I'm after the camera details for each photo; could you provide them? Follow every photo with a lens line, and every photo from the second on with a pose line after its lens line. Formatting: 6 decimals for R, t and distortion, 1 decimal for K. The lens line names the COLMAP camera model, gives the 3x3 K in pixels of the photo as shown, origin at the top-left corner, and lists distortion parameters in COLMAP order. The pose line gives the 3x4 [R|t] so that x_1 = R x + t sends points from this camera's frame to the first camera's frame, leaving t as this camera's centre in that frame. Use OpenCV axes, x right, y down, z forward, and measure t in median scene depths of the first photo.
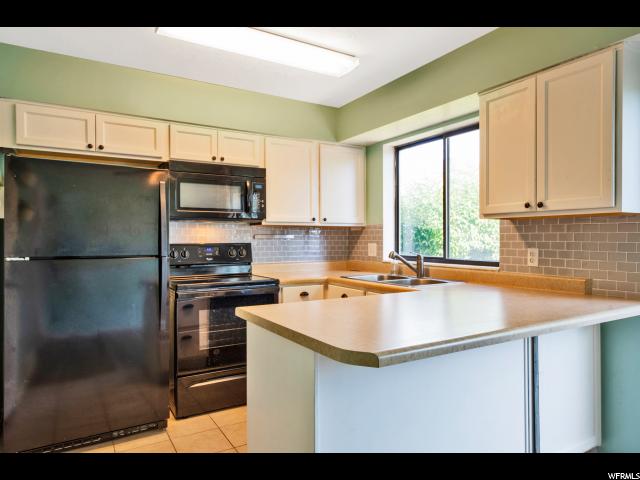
lens RADIAL K [[420.9, 0, 320.0], [0, 420.9, 240.0], [0, 0, 1]] dist [0.006476, 0.006496]
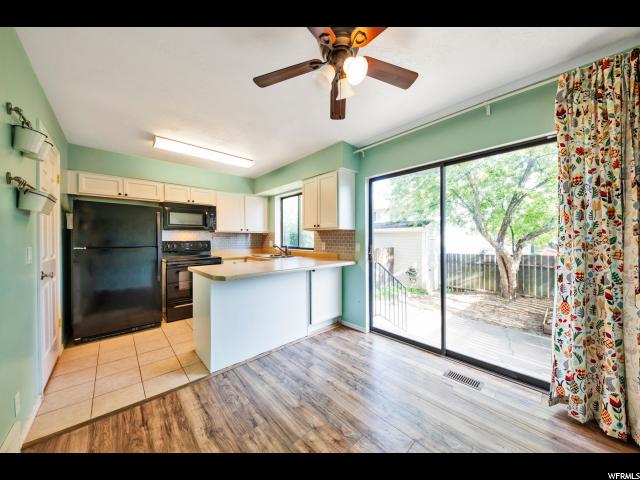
lens RADIAL K [[222.4, 0, 320.0], [0, 222.4, 240.0], [0, 0, 1]] dist [-0.000724, -0.000230]
pose [[0.976772, -0.000362, 0.214281, 0.156783], [-0.000072, 0.999998, 0.002015, 0.001351], [-0.214281, -0.001983, 0.976770, -0.241000]]
